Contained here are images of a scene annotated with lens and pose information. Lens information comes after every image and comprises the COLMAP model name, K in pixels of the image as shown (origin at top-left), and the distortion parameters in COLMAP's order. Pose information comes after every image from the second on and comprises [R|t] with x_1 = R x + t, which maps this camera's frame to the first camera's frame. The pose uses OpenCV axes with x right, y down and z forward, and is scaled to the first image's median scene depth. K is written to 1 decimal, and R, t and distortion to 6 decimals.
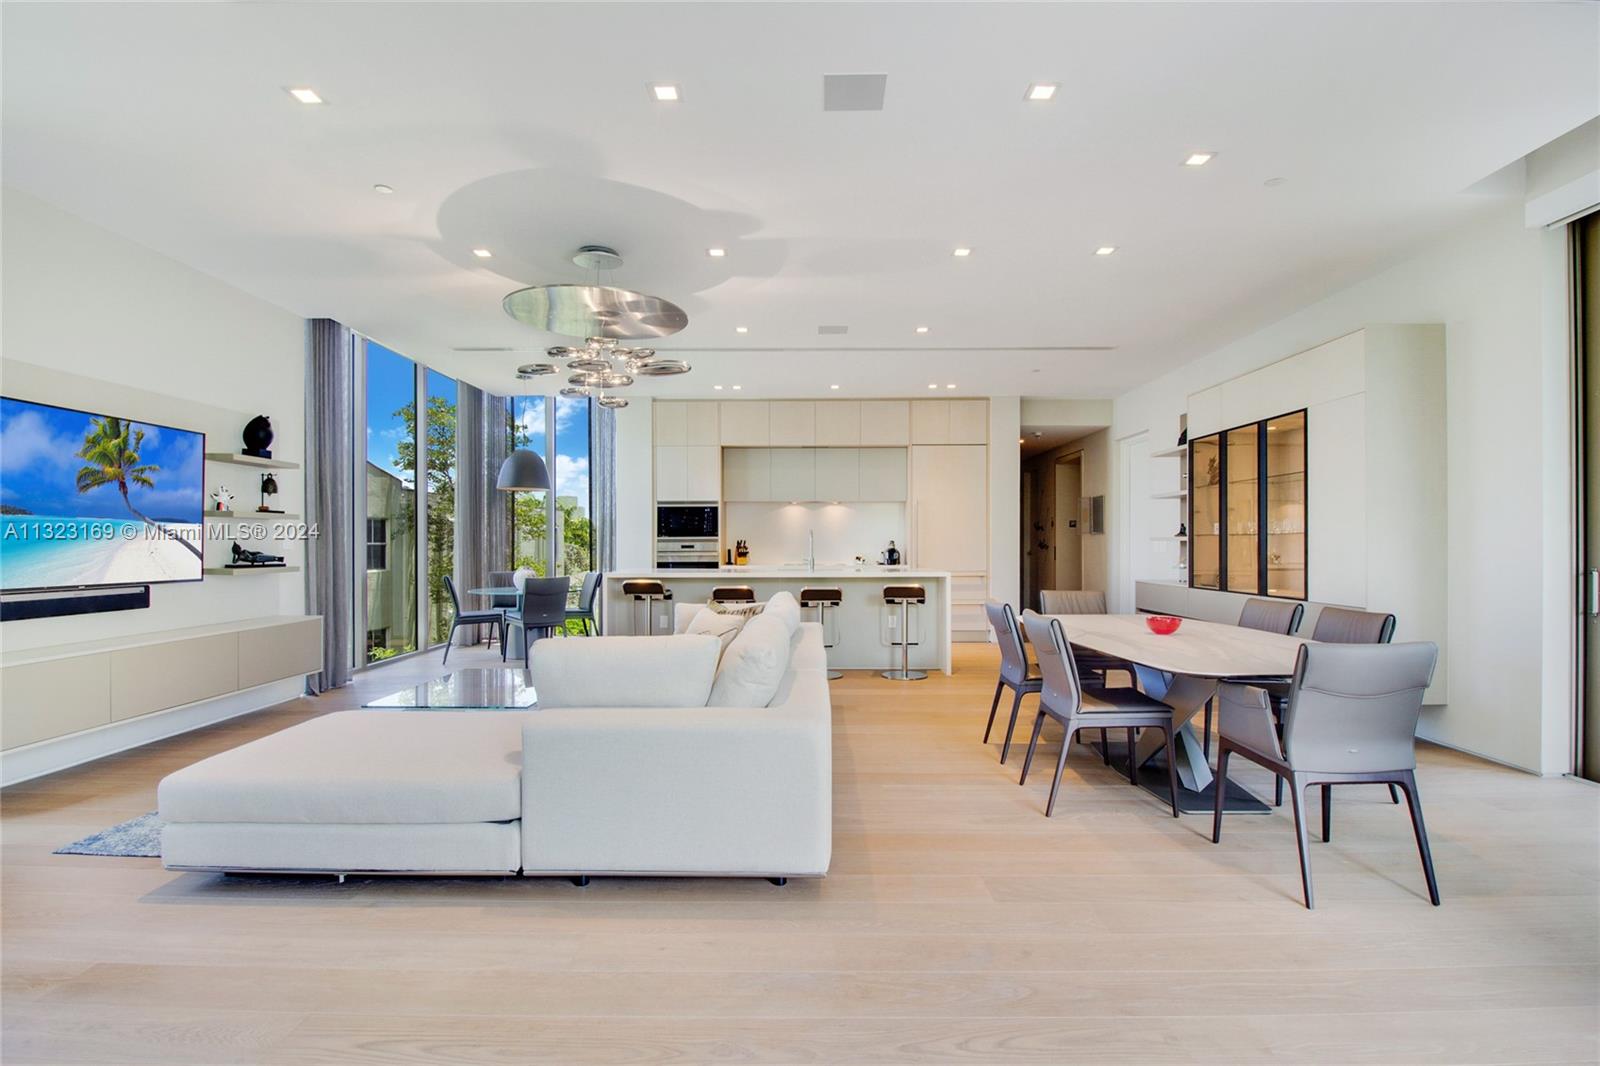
lens RADIAL K [[748.4, 0, 800.0], [0, 748.4, 533.0], [0, 0, 1]] dist [-0.038775, -0.031060]
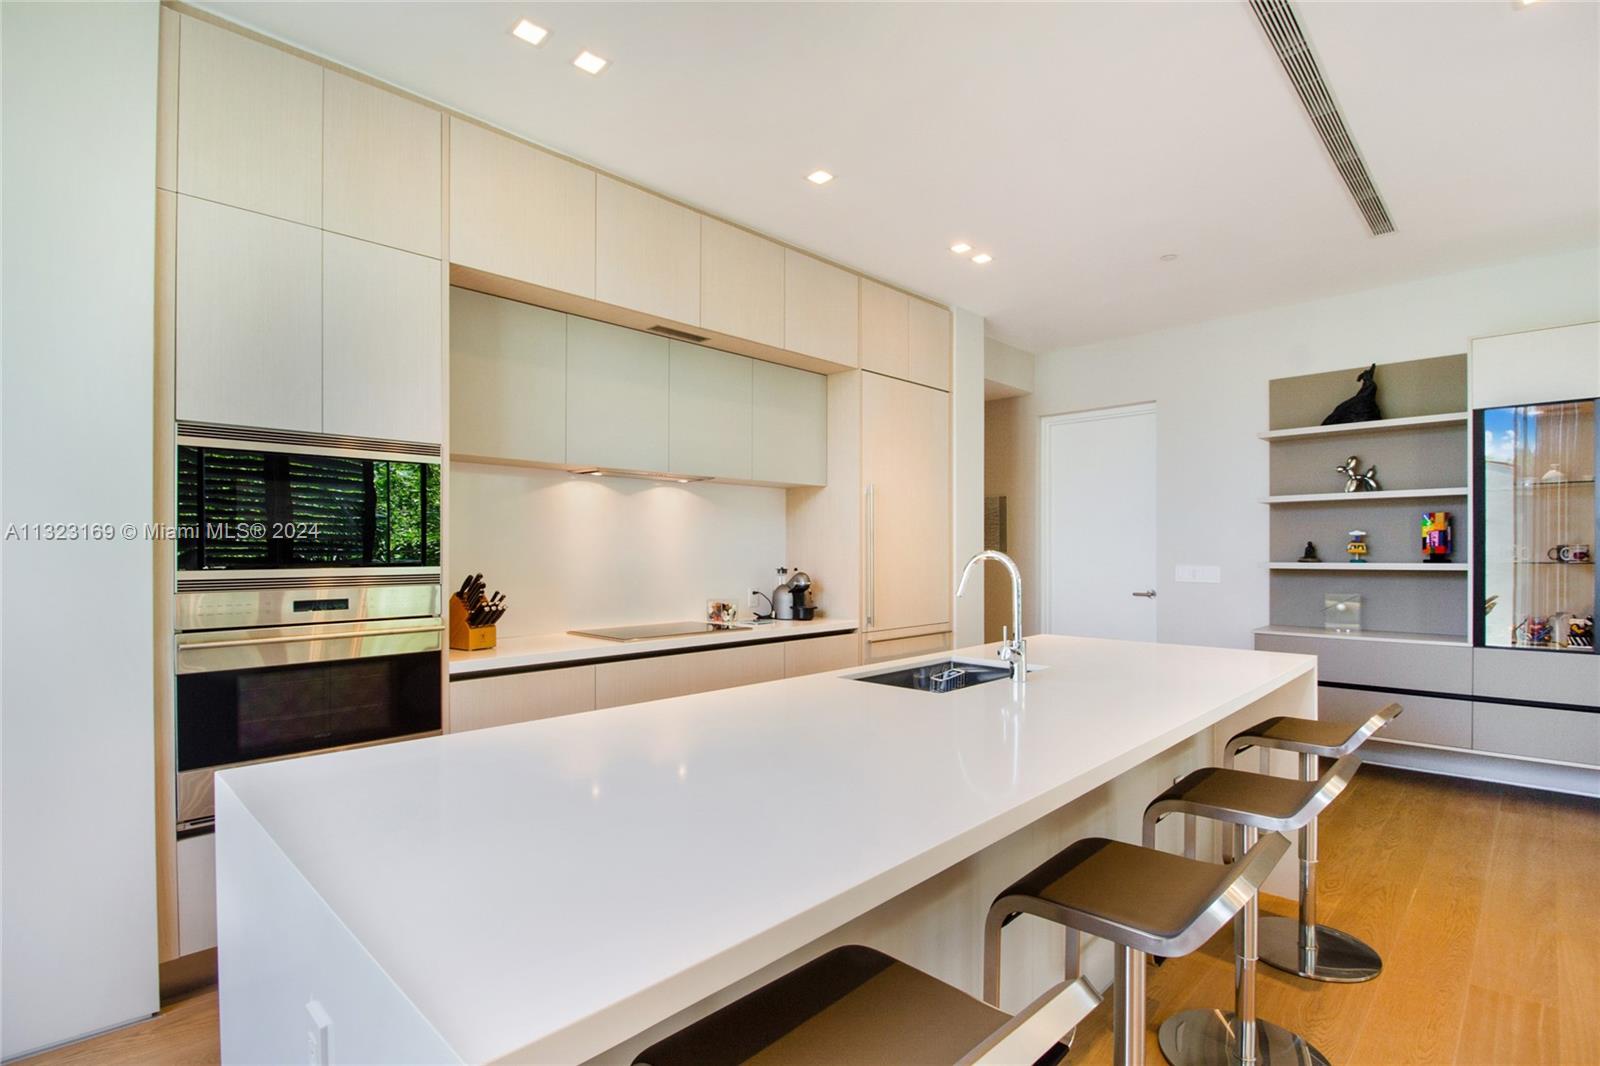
lens RADIAL K [[749.3, 0, 800.0], [0, 749.3, 533.0], [0, 0, 1]] dist [0.001658, -0.012016]
pose [[0.715669, 0.016154, 0.698253, -0.213746], [-0.007310, 0.999851, -0.015639, -0.004478], [-0.698401, 0.006088, 0.715680, 0.682745]]
